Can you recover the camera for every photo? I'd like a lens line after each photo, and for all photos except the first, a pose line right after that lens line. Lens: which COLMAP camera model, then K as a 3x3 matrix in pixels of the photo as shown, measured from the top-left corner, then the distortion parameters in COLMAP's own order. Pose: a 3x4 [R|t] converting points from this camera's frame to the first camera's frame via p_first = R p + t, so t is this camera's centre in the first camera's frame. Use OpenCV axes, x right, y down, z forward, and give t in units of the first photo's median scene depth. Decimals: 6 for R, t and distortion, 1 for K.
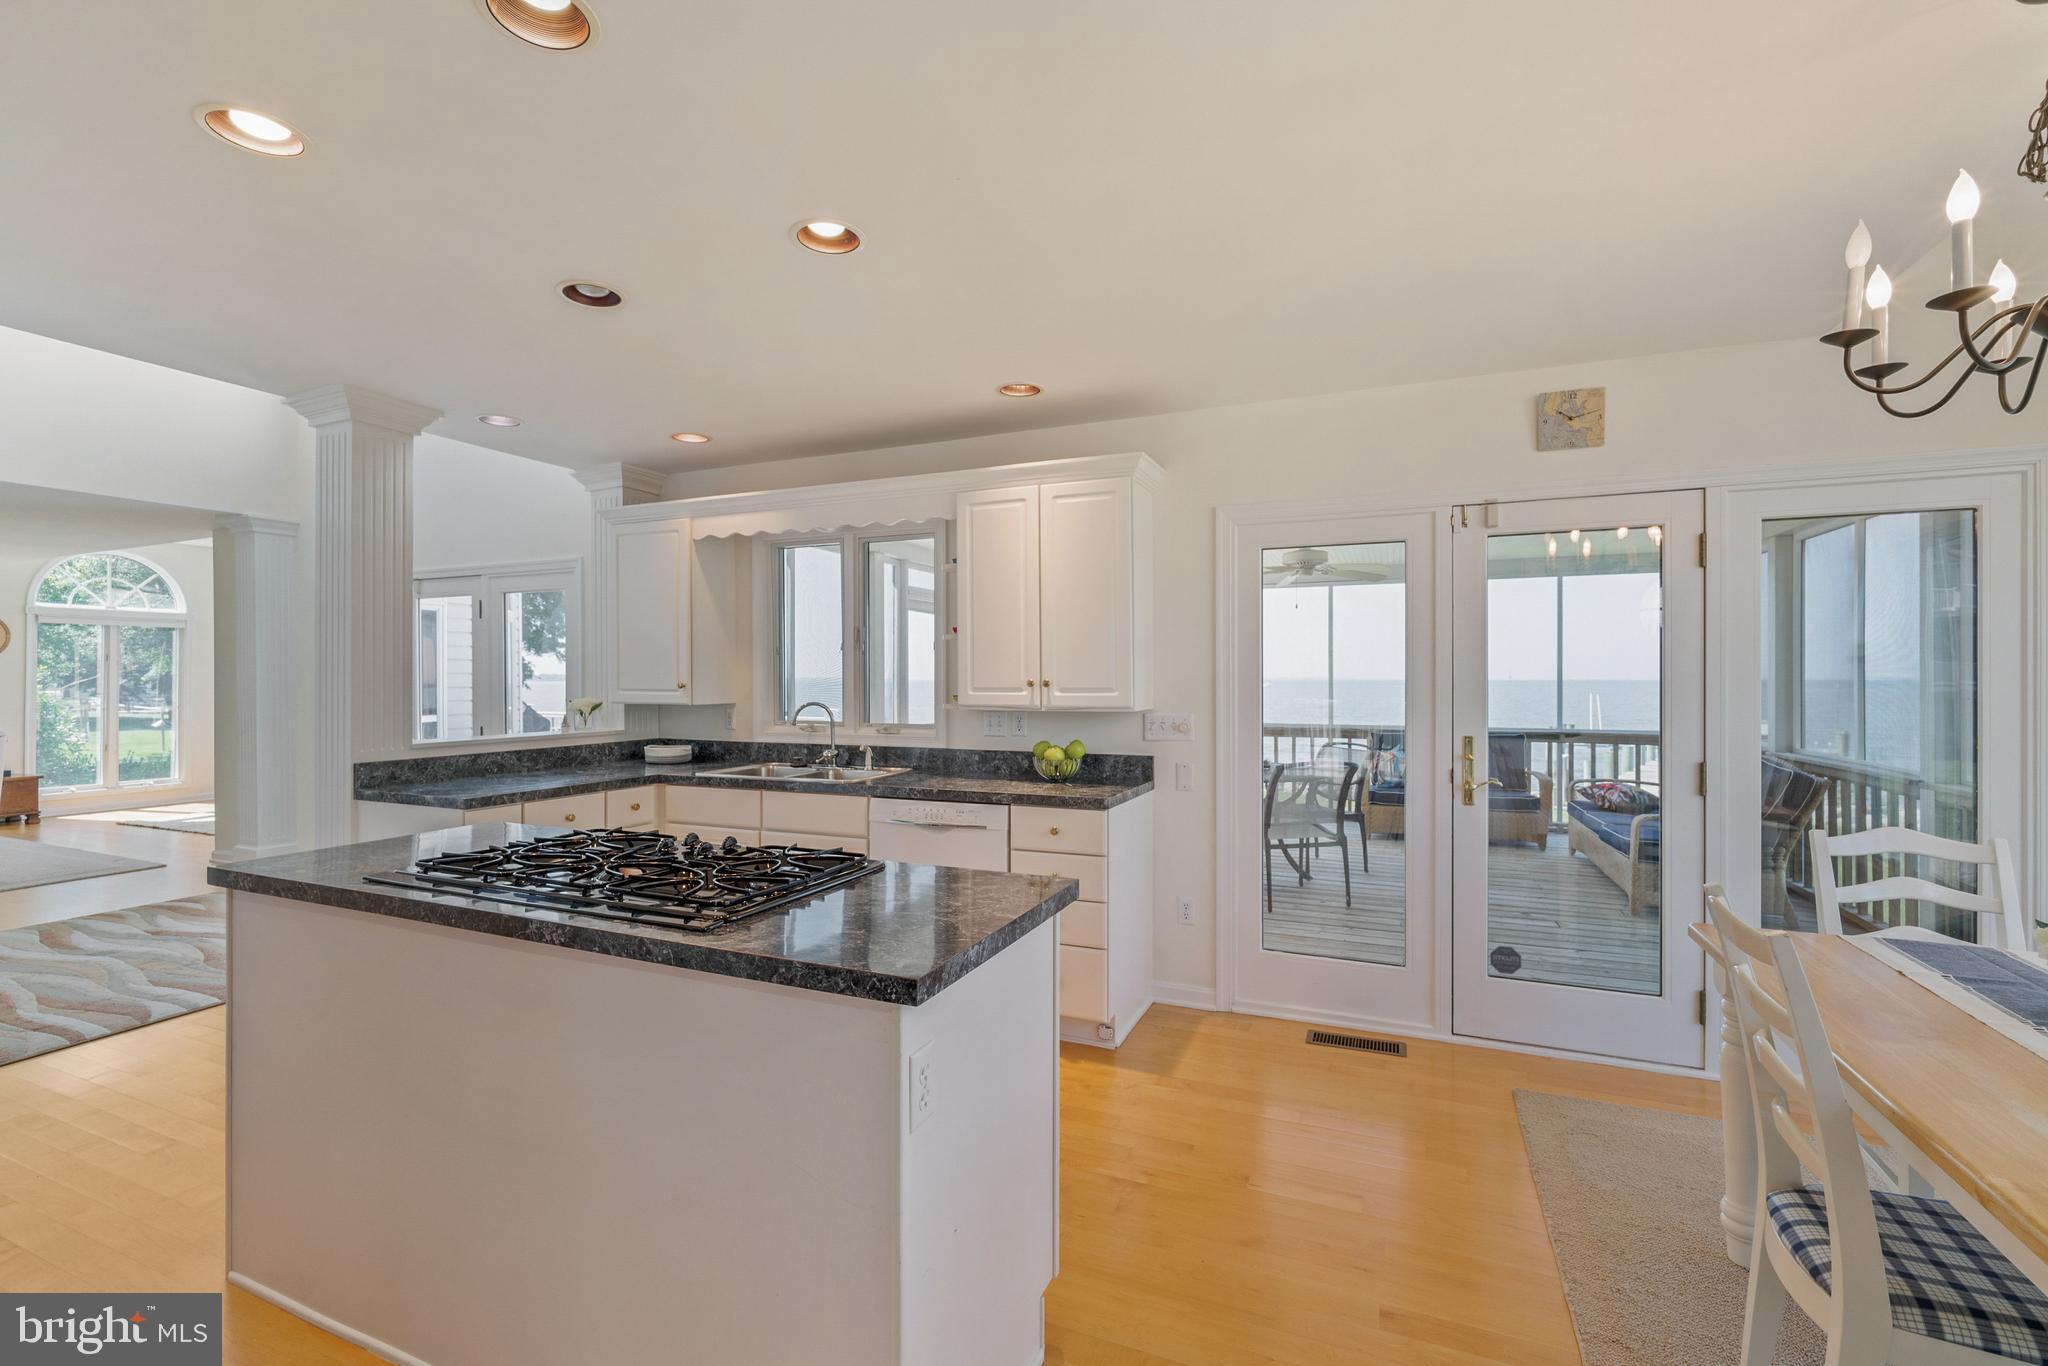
lens RADIAL K [[883.5, 0, 1022.3], [0, 883.5, 677.3], [0, 0, 1]] dist [-0.003772, 0.001822]
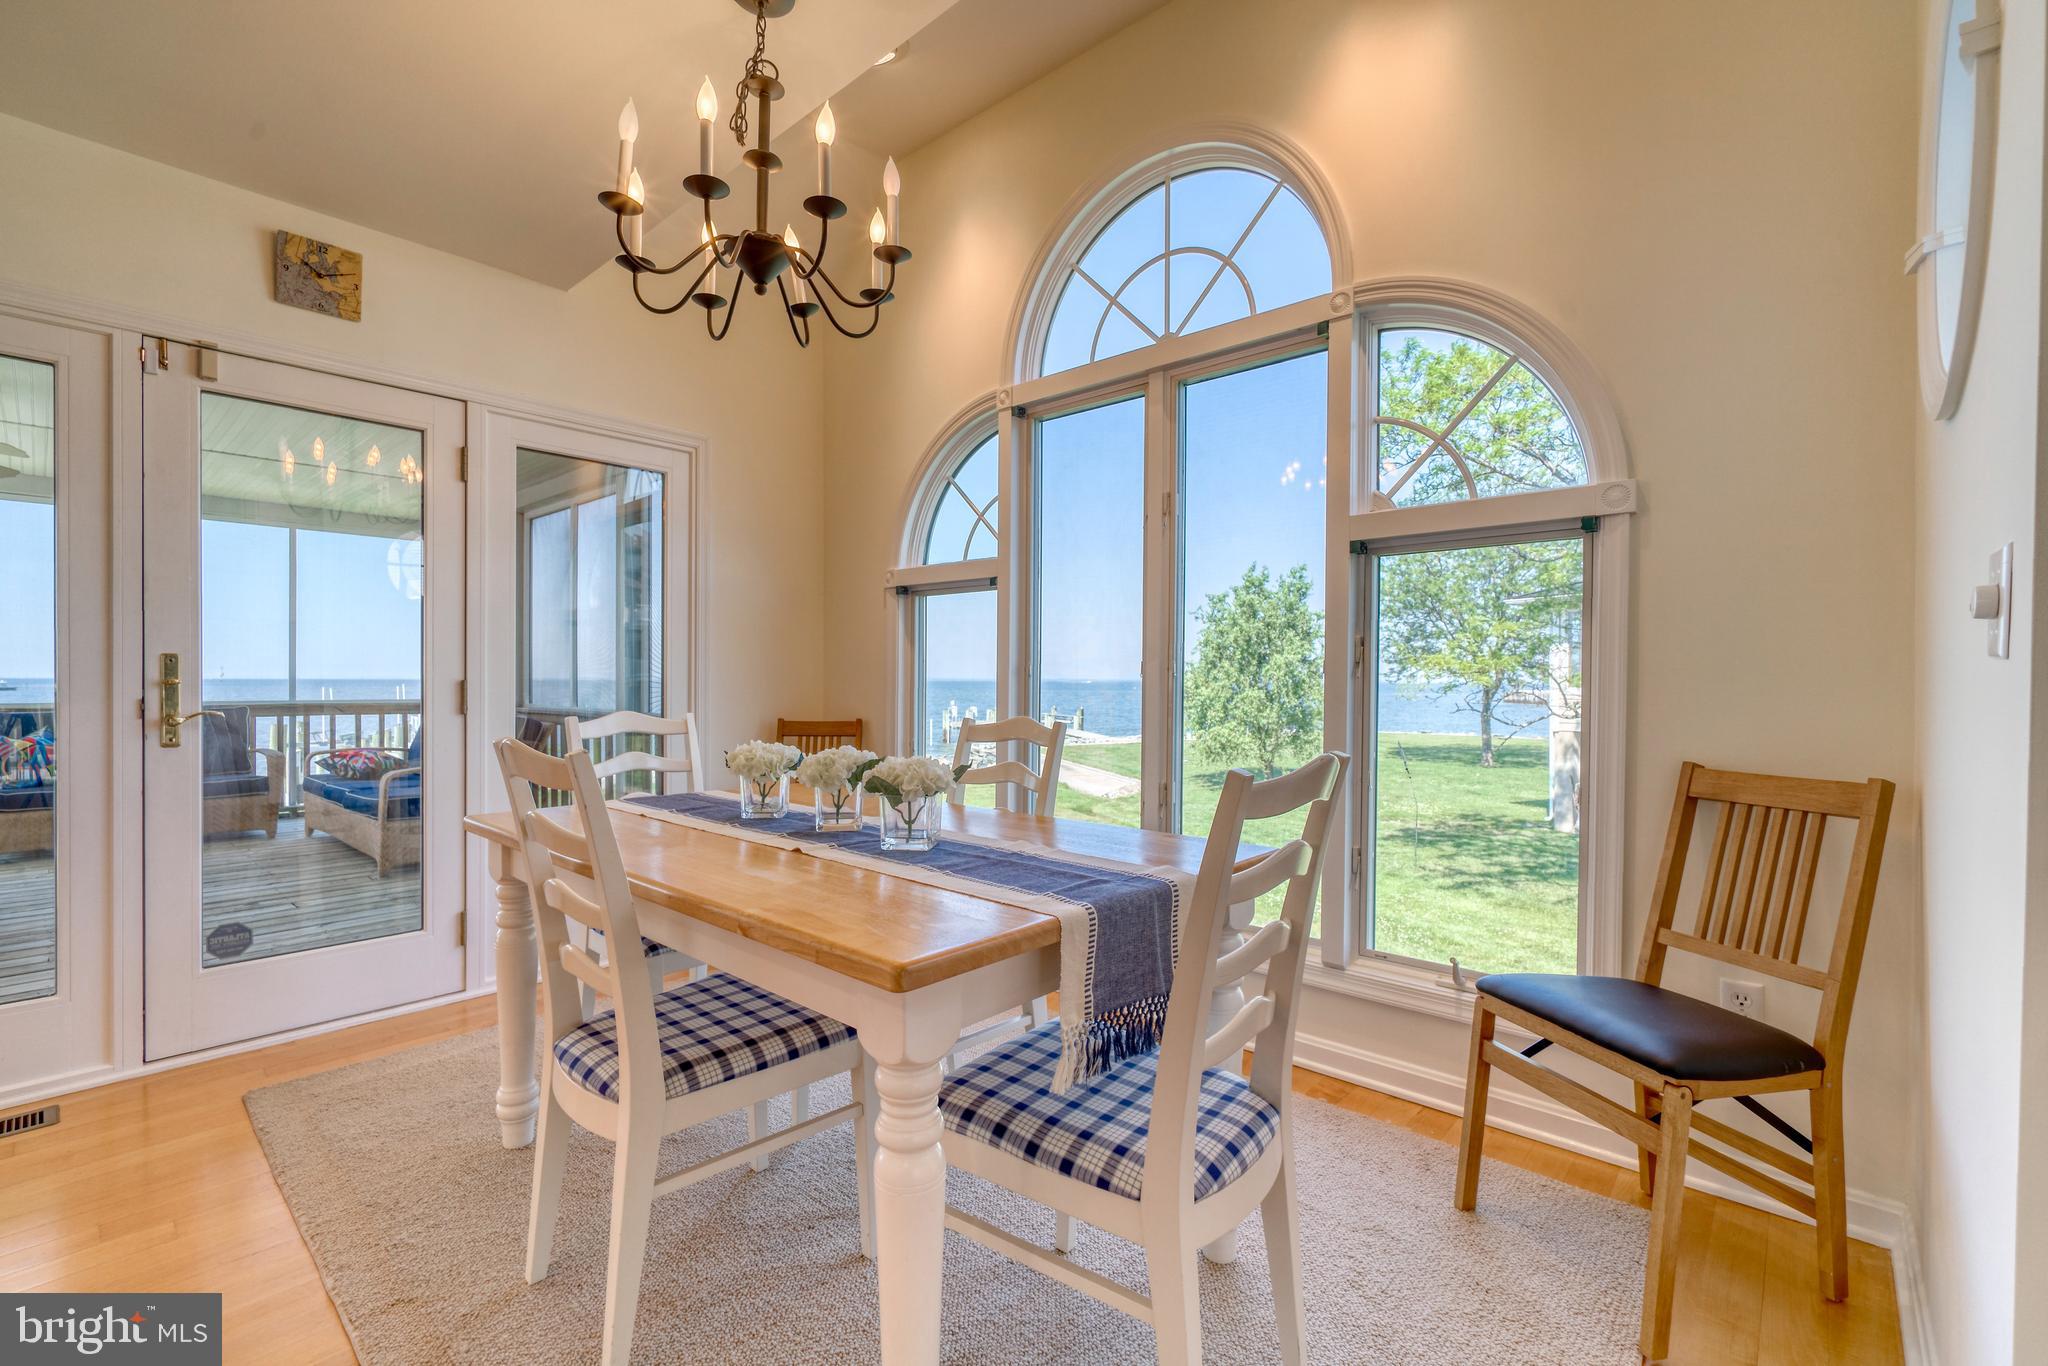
lens RADIAL K [[883.5, 0, 1008.1], [0, 883.5, 685.3], [0, 0, 1]] dist [-0.003772, 0.001822]
pose [[0.331606, -0.006685, 0.943394, 0.041625], [-0.008311, 0.999915, 0.010007, 0.079136], [-0.943381, -0.011159, 0.331523, 0.093374]]
